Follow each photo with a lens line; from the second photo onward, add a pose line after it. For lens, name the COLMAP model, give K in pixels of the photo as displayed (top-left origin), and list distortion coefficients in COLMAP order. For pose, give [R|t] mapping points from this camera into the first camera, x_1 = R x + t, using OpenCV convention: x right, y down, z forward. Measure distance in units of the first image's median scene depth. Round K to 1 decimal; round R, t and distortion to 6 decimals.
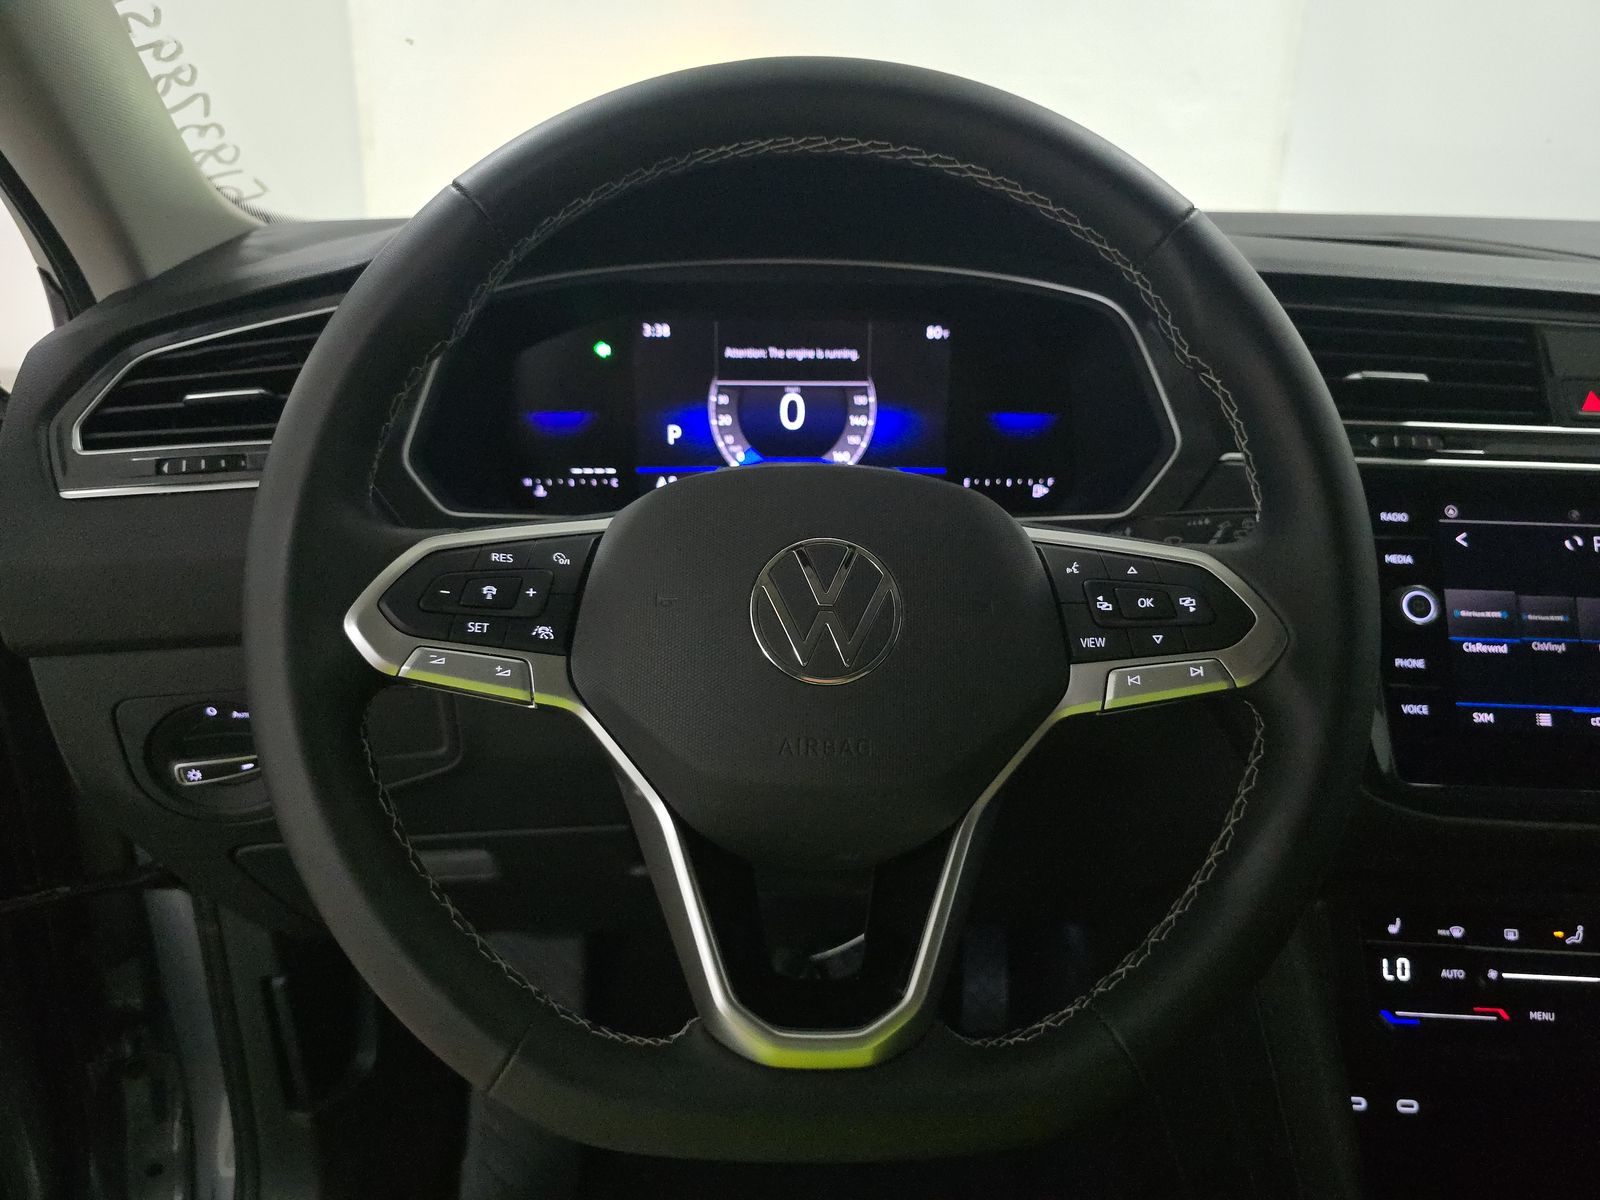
lens RADIAL K [[1080.8, 0, 801.2], [0, 1080.8, 600.3], [0, 0, 1]] dist [0.036563, -0.014524]
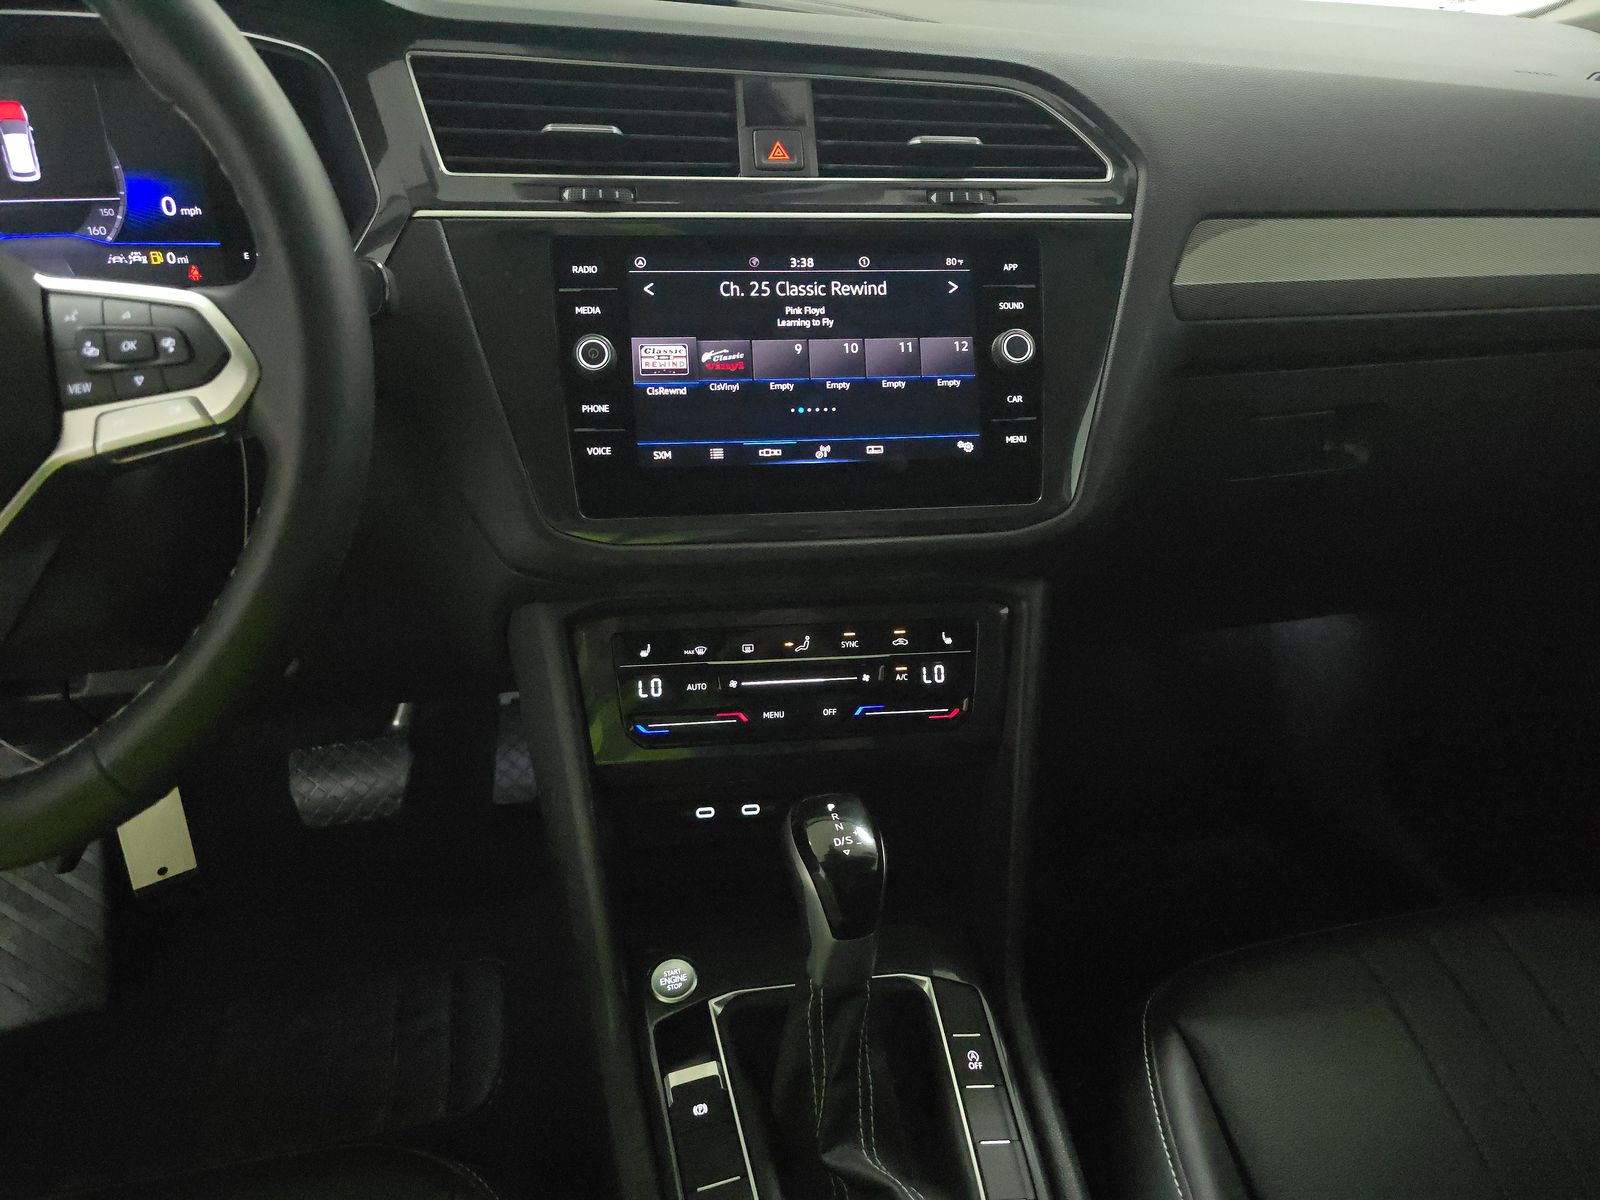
lens RADIAL K [[1080.8, 0, 800.0], [0, 1080.8, 602.4], [0, 0, 1]] dist [0.036563, -0.014524]
pose [[0.987764, -0.081310, 0.133086, 0.587844], [0.059182, 0.984932, 0.162500, 0.082544], [-0.144294, -0.152635, 0.977692, -0.103886]]
